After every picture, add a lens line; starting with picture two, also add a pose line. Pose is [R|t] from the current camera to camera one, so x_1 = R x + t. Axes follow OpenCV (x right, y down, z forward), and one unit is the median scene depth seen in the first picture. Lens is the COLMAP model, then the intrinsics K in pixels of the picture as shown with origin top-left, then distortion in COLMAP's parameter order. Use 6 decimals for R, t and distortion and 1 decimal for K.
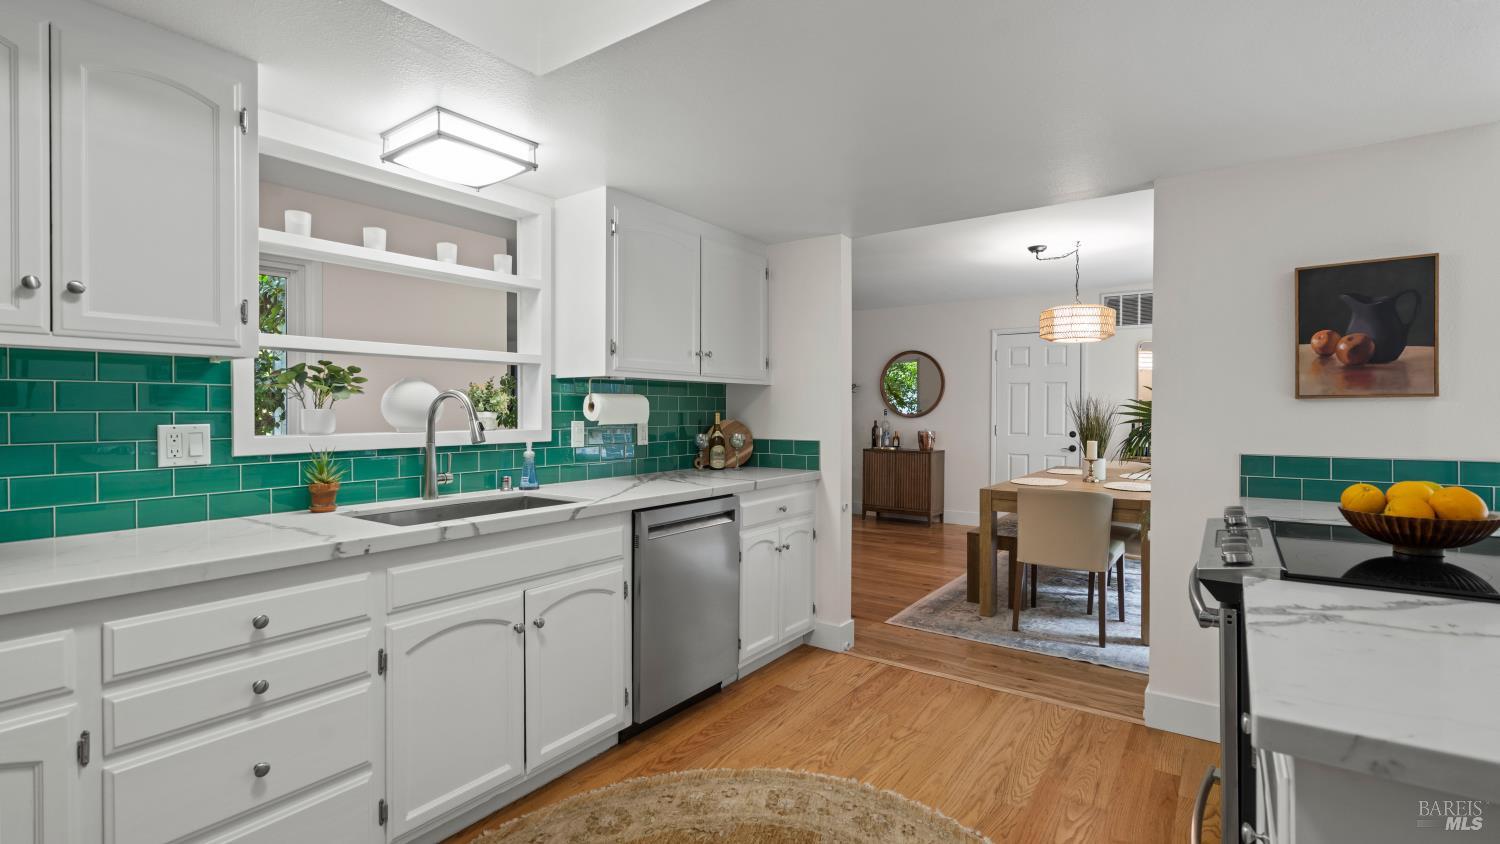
lens RADIAL K [[673.5, 0, 777.6], [0, 673.5, 412.6], [0, 0, 1]] dist [-0.002240, 0.001049]
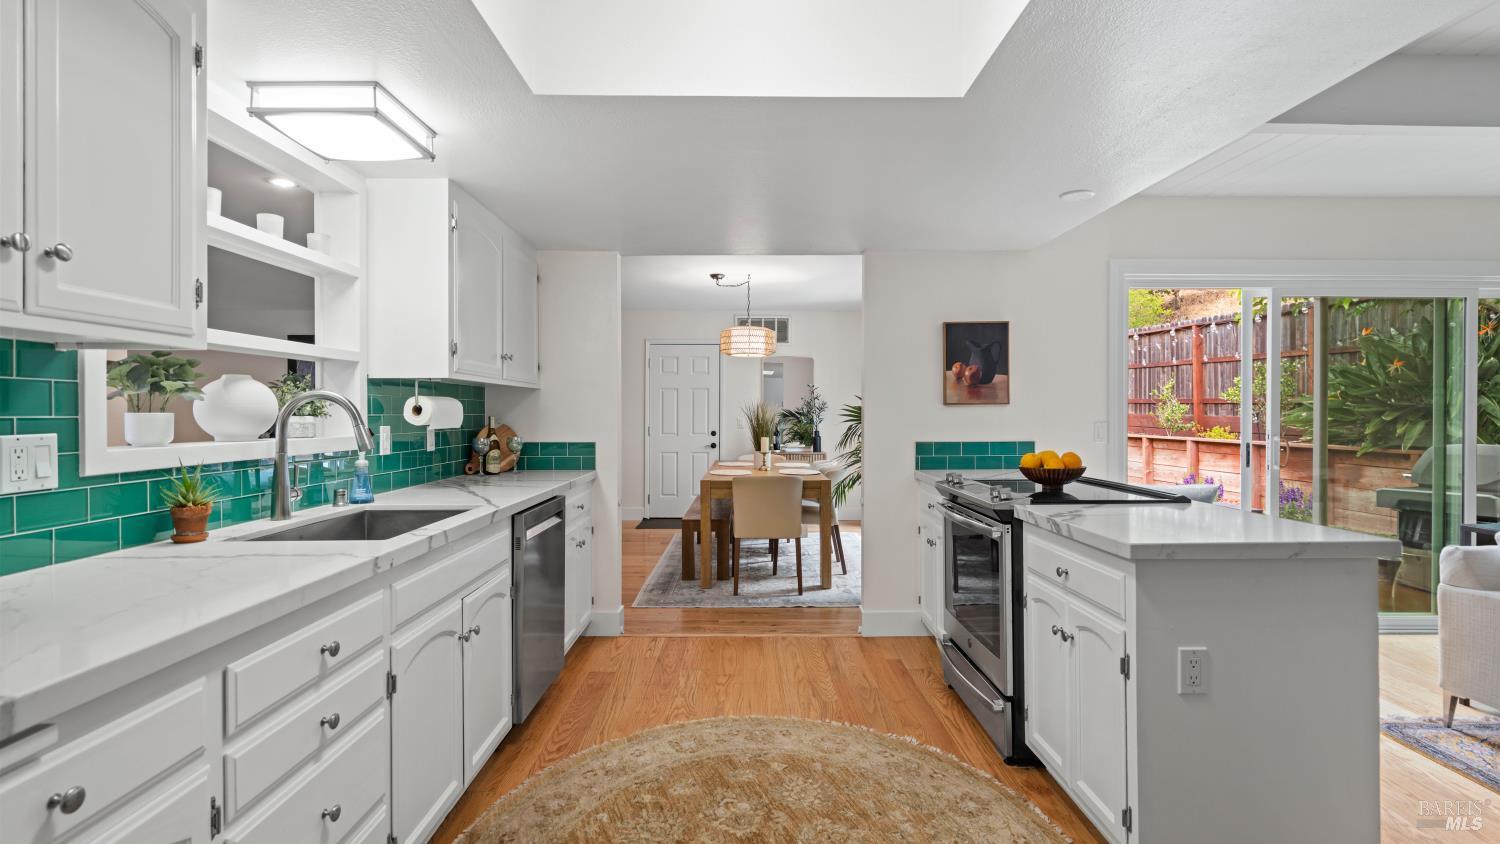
lens RADIAL K [[673.5, 0, 780.8], [0, 673.5, 412.7], [0, 0, 1]] dist [-0.002240, 0.001049]
pose [[0.809682, -0.002053, 0.586865, -0.489332], [0.004866, 0.999983, -0.003216, 0.000330], [-0.586848, 0.005460, 0.809678, -0.050683]]
